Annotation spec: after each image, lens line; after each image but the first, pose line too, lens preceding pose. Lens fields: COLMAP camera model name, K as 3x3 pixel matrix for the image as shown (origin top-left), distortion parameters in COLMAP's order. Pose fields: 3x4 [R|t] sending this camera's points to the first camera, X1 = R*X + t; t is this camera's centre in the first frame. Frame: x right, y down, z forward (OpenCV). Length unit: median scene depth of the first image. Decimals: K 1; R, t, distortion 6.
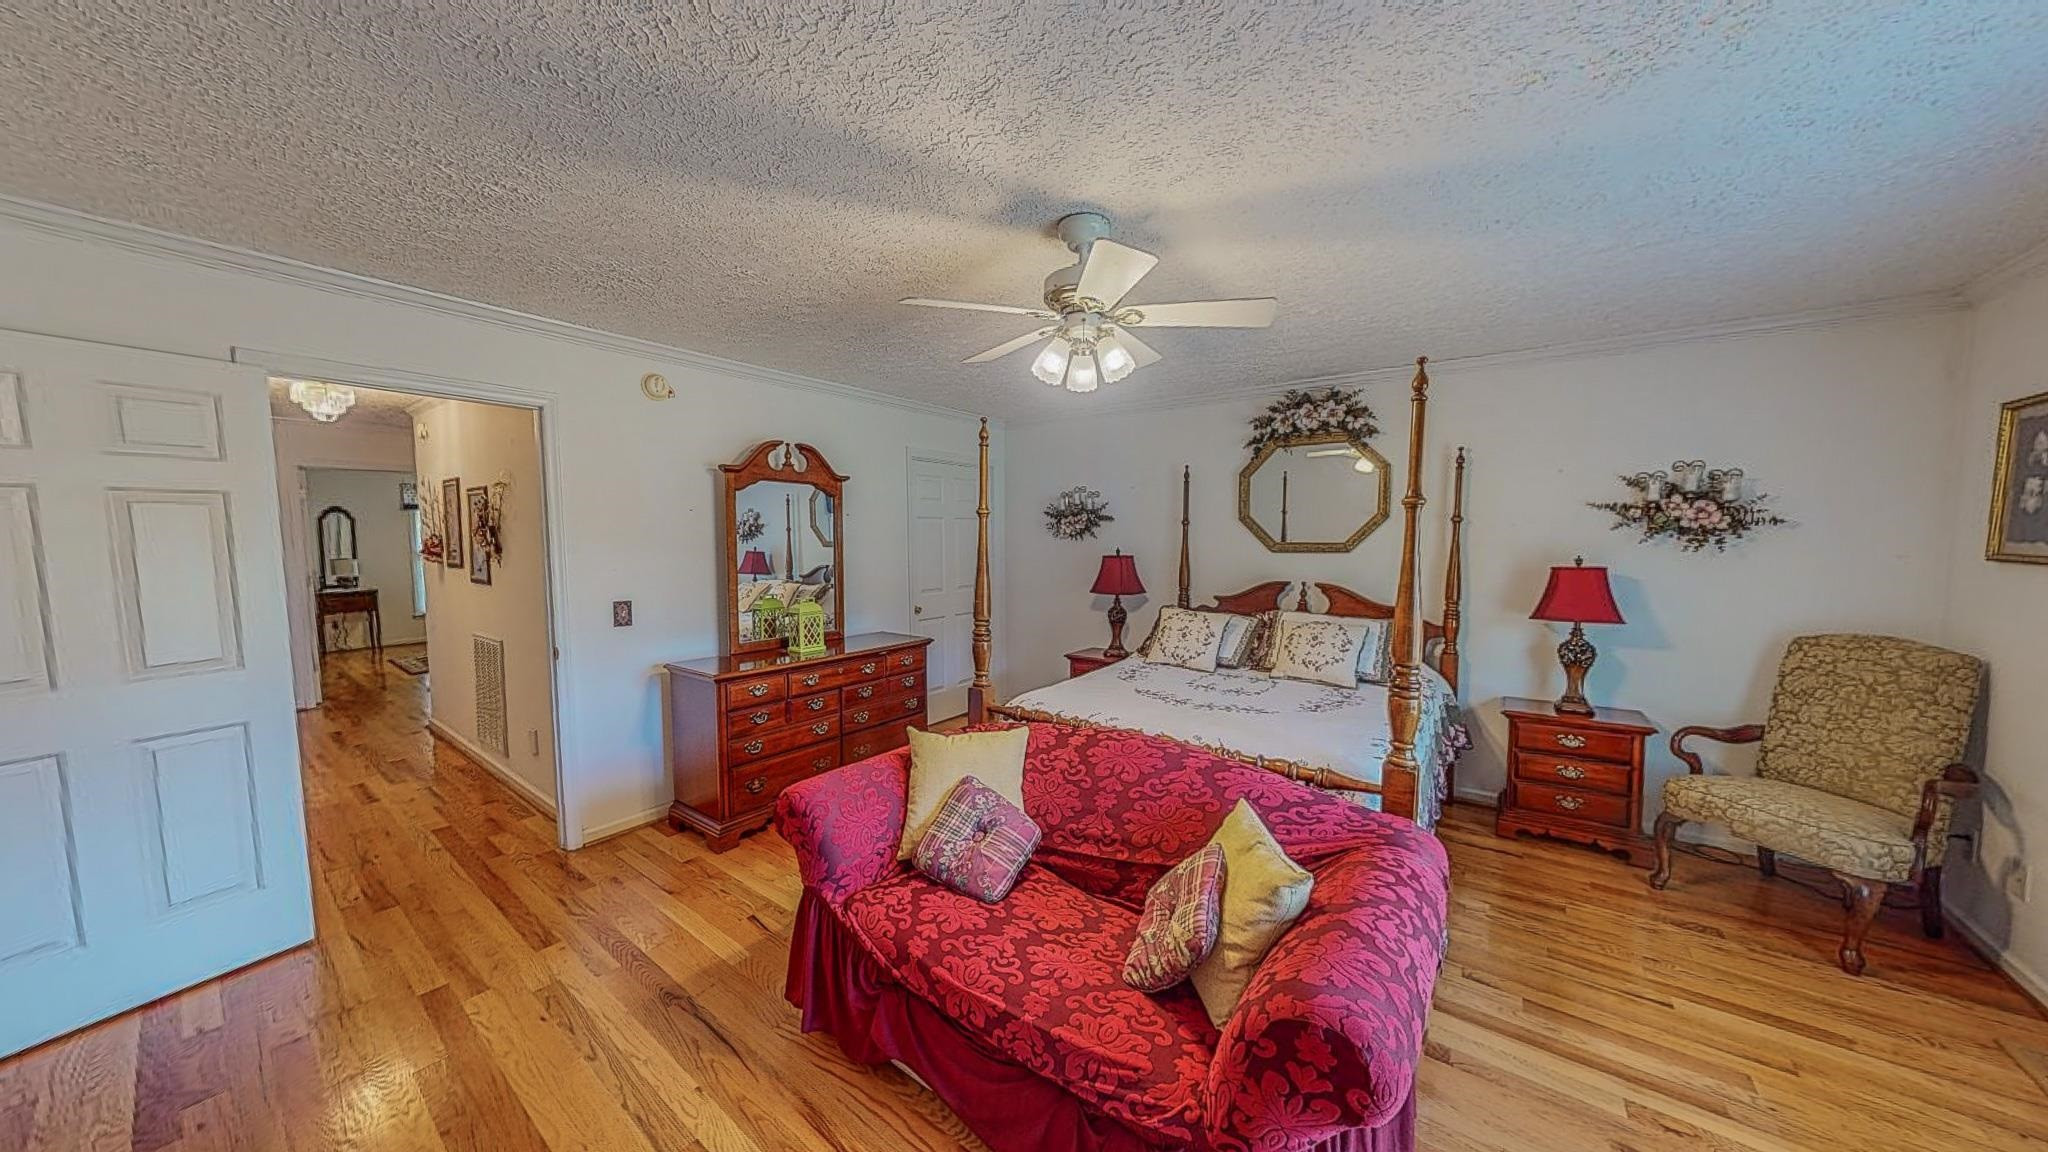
lens RADIAL K [[642.9, 0, 1024.0], [0, 642.9, 576.0], [0, 0, 1]] dist [0.000605, 0.000034]
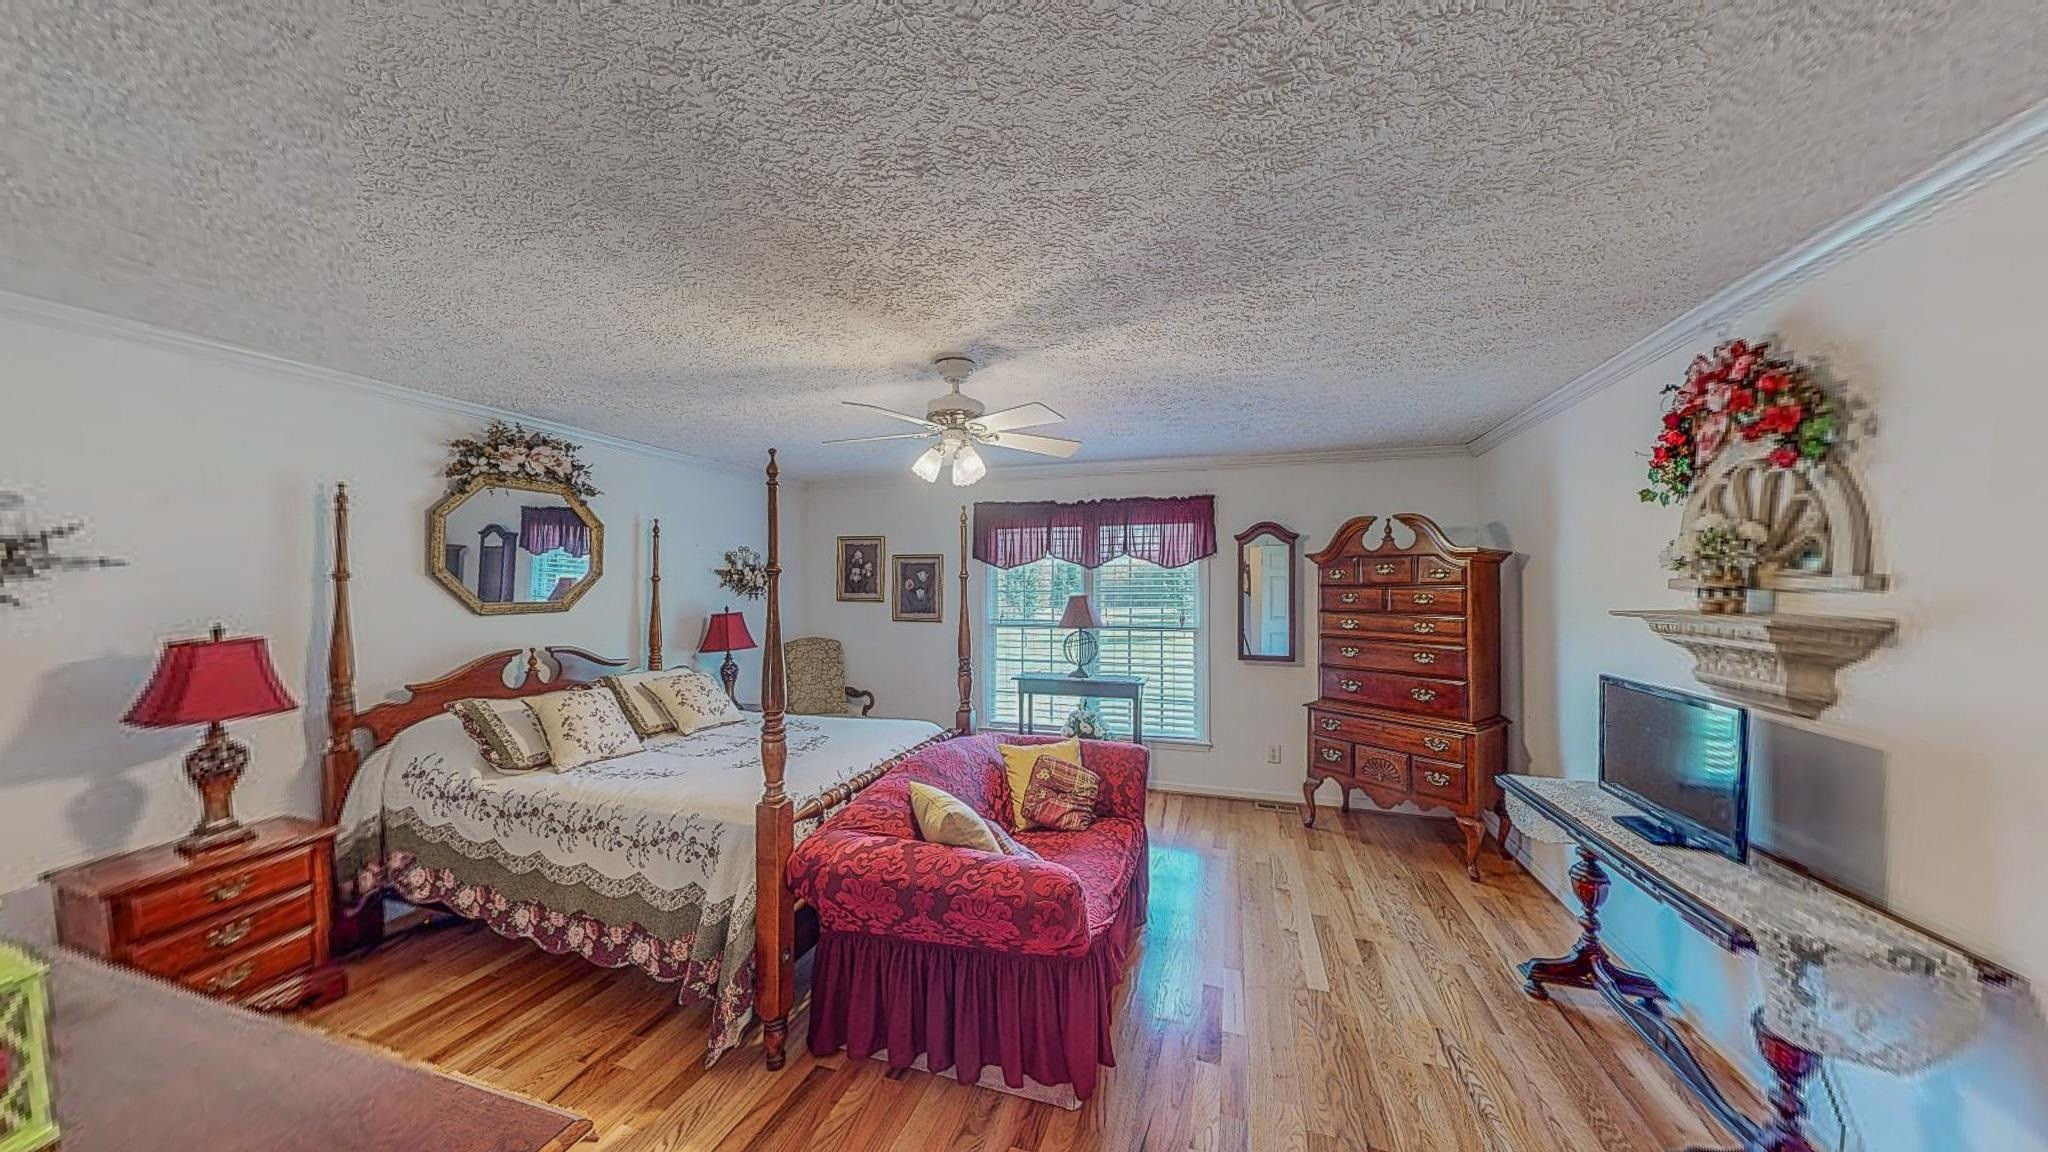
lens RADIAL K [[752.7, 0, 1024.8], [0, 752.7, 579.7], [0, 0, 1]] dist [0.000799, 0.000050]
pose [[-0.372550, 0.016339, 0.927868, -0.817806], [0.072194, 0.997325, 0.011425, -0.052903], [-0.925200, 0.071243, -0.372733, 0.852466]]
